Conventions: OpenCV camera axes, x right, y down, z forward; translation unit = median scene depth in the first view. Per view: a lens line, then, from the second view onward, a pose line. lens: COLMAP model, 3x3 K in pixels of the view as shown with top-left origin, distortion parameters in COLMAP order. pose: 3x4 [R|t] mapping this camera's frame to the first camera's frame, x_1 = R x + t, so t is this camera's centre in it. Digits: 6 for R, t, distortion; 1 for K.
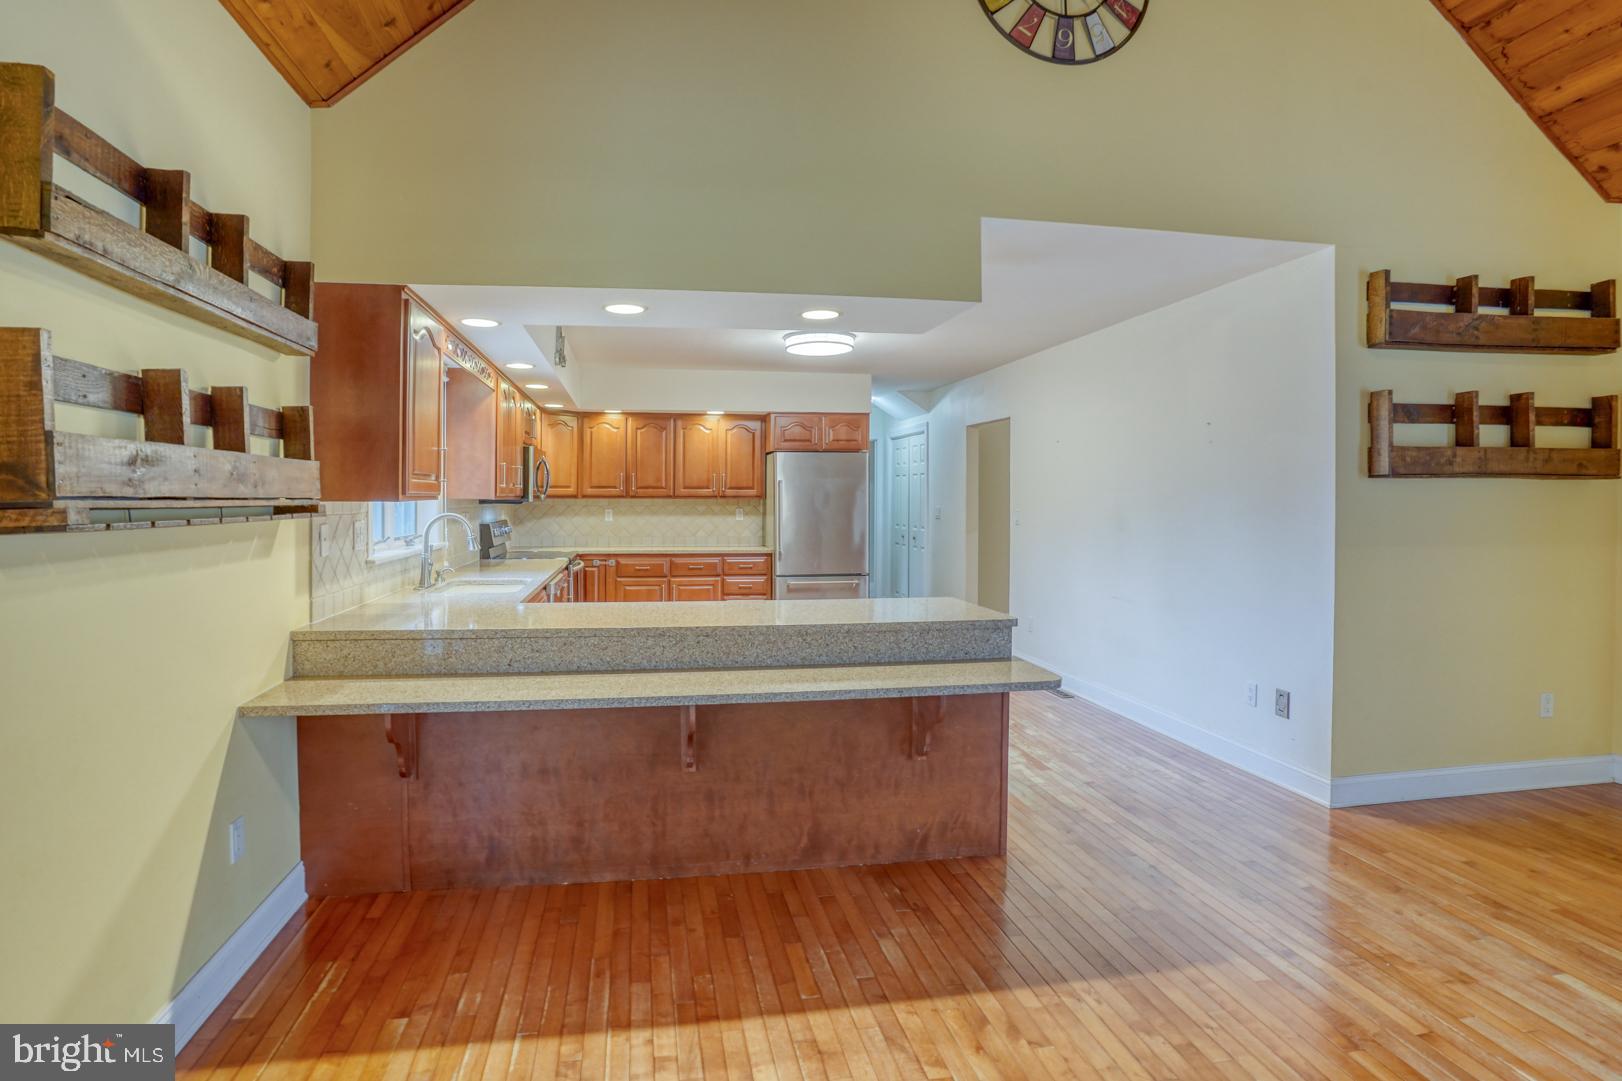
lens RADIAL K [[817.9, 0, 780.4], [0, 817.9, 511.6], [0, 0, 1]] dist [-0.075273, 0.030650]
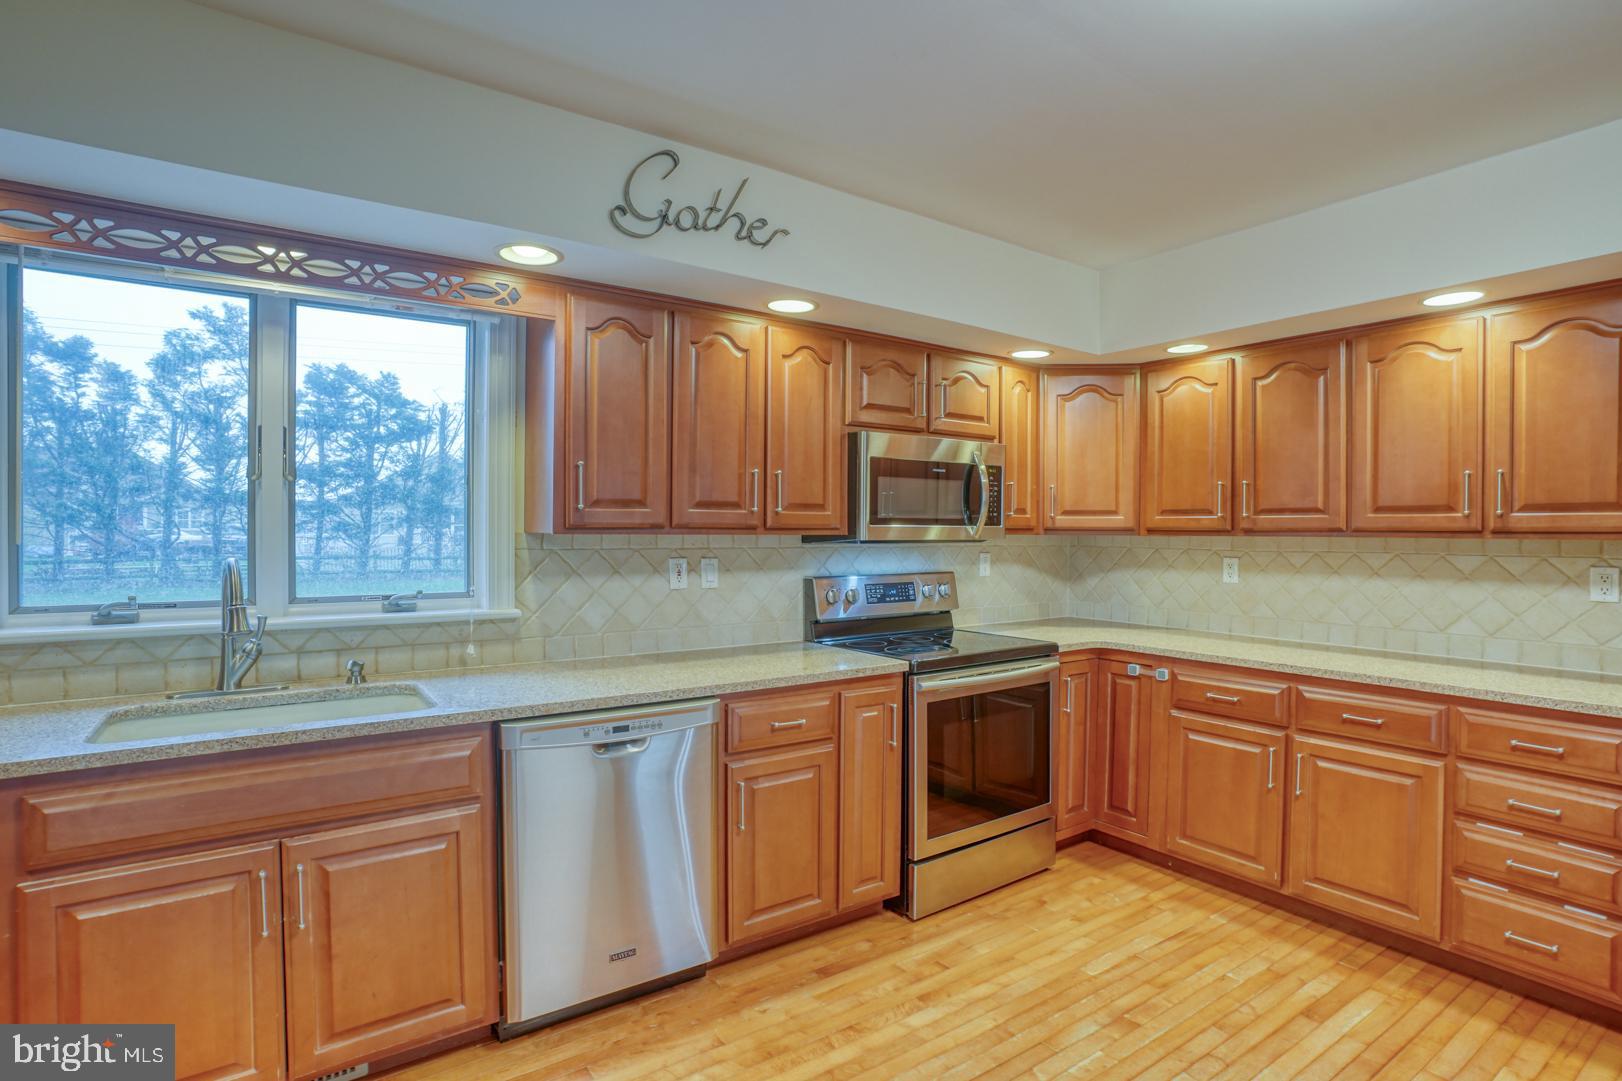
lens RADIAL K [[817.9, 0, 799.1], [0, 817.9, 533.3], [0, 0, 1]] dist [-0.075273, 0.030650]
pose [[0.410672, 0.001753, -0.911782, 0.237383], [-0.021666, 0.999735, -0.007836, -0.018647], [0.911526, 0.022973, 0.410601, 1.259992]]
